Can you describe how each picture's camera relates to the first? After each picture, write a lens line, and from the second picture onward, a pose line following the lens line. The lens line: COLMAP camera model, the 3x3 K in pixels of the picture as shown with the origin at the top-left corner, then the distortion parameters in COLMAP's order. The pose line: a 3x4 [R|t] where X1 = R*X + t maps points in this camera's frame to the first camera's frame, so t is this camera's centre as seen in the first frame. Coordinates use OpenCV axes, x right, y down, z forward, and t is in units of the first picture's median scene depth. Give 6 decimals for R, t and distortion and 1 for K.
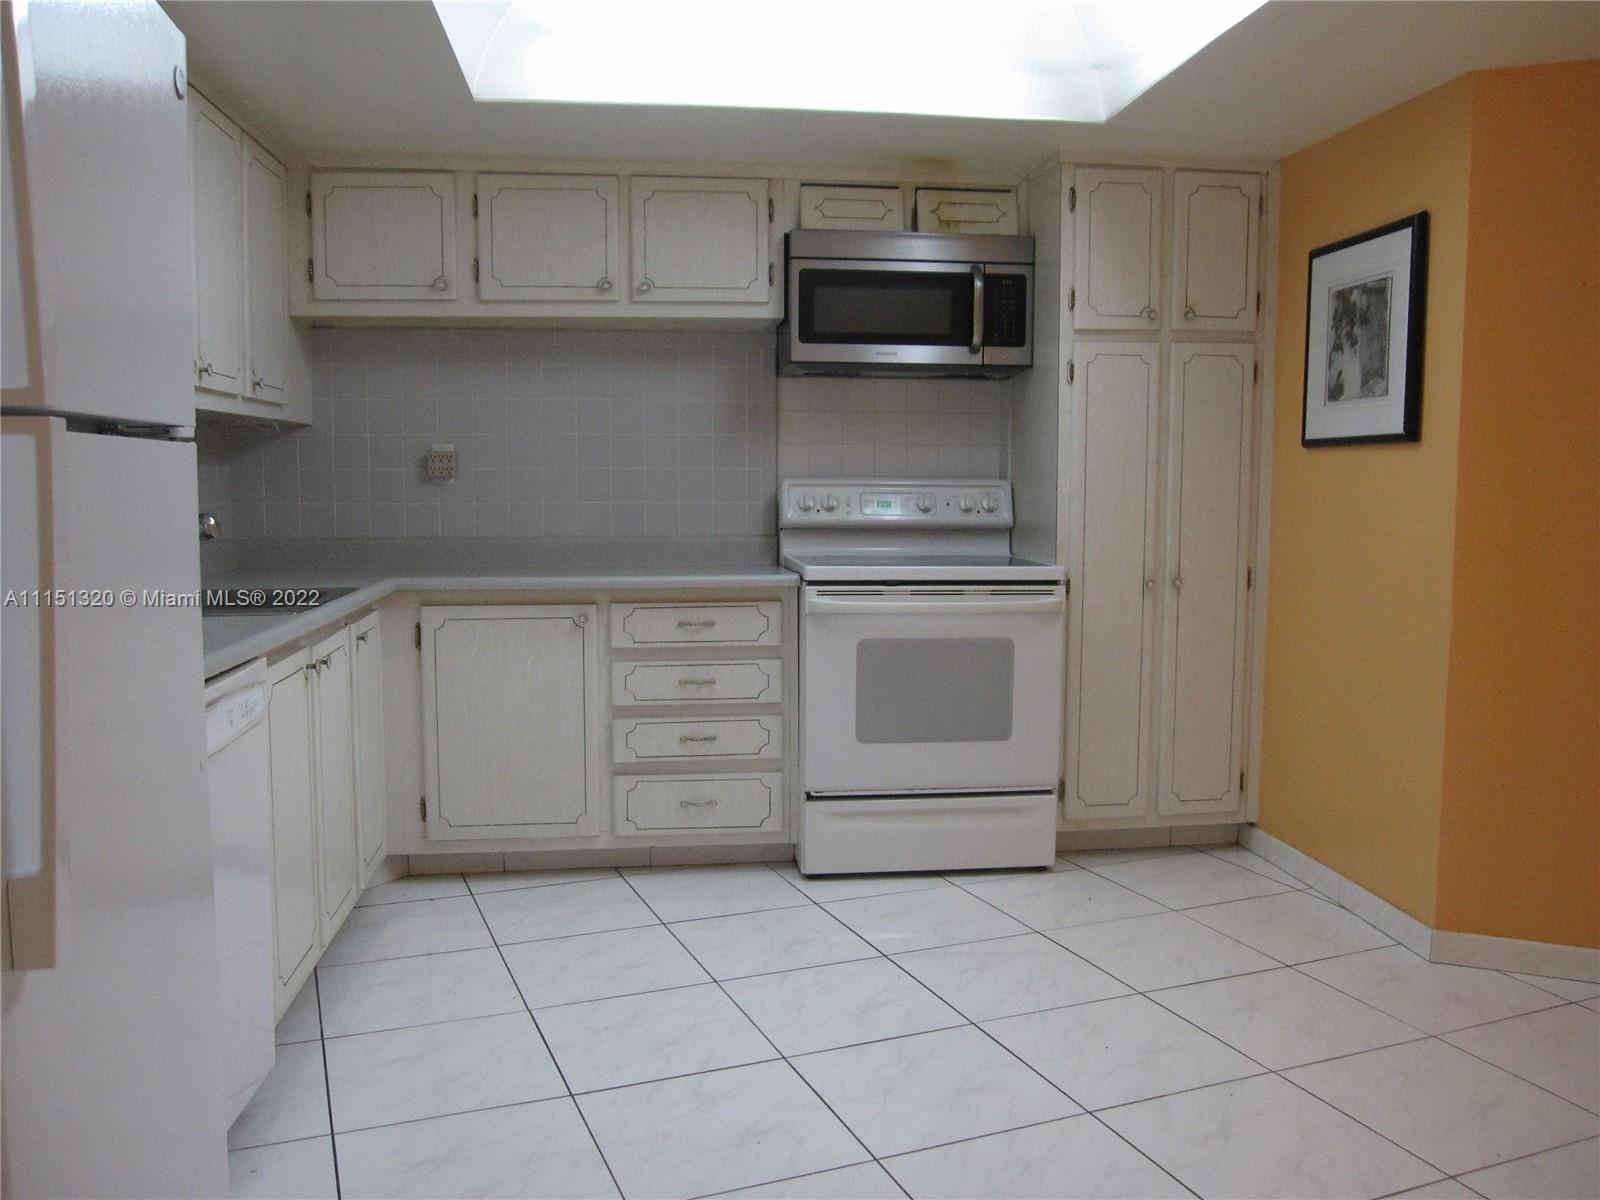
lens RADIAL K [[1315.0, 0, 800.0], [0, 1315.0, 600.0], [0, 0, 1]] dist [-0.075984, 0.013614]
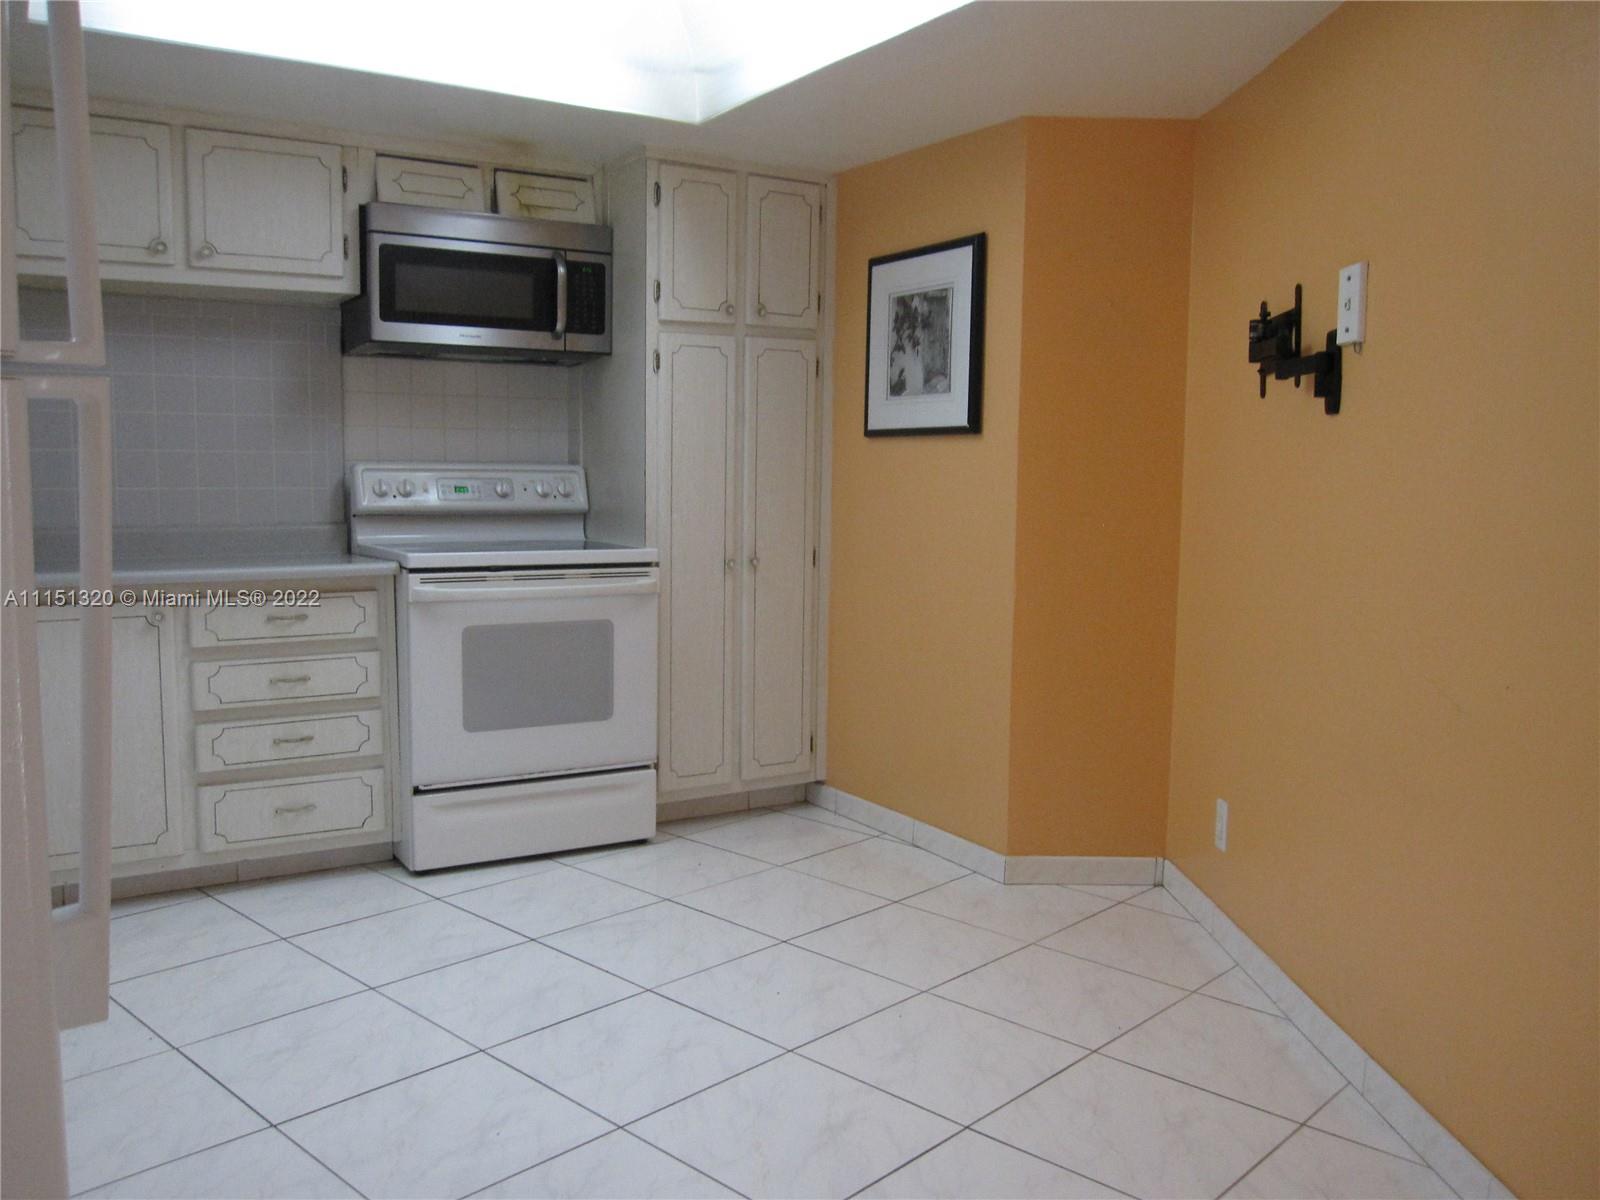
lens RADIAL K [[1316.4, 0, 797.8], [0, 1316.4, 611.7], [0, 0, 1]] dist [-0.089841, 0.064825]
pose [[0.907971, -0.036730, 0.417420, -0.131755], [0.028673, 0.999262, 0.025559, 0.000665], [-0.418051, -0.011238, 0.908354, 0.007297]]
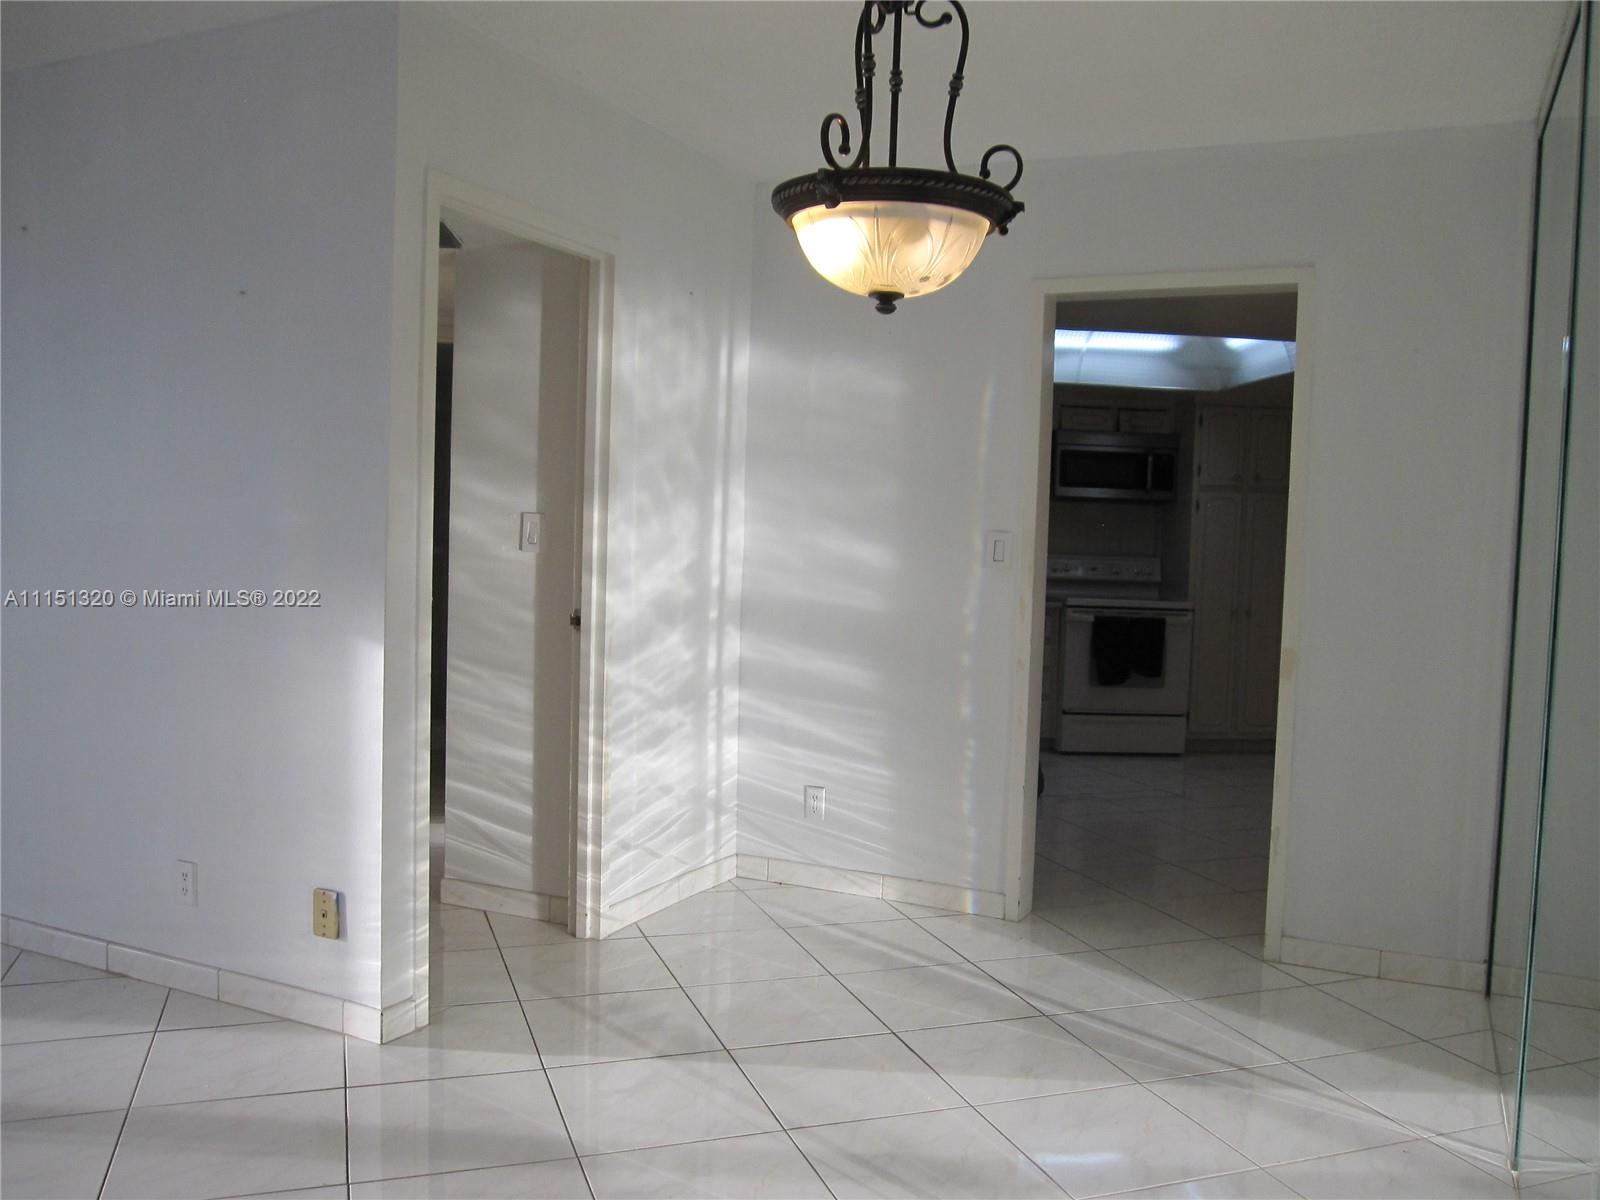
lens RADIAL K [[1316.4, 0, 797.8], [0, 1316.4, 611.7], [0, 0, 1]] dist [-0.089841, 0.064825]
pose [[0.998617, 0.030301, -0.042975, -0.313539], [-0.031771, 0.998918, -0.033952, 0.074631], [0.041900, 0.035270, 0.998499, -1.017295]]
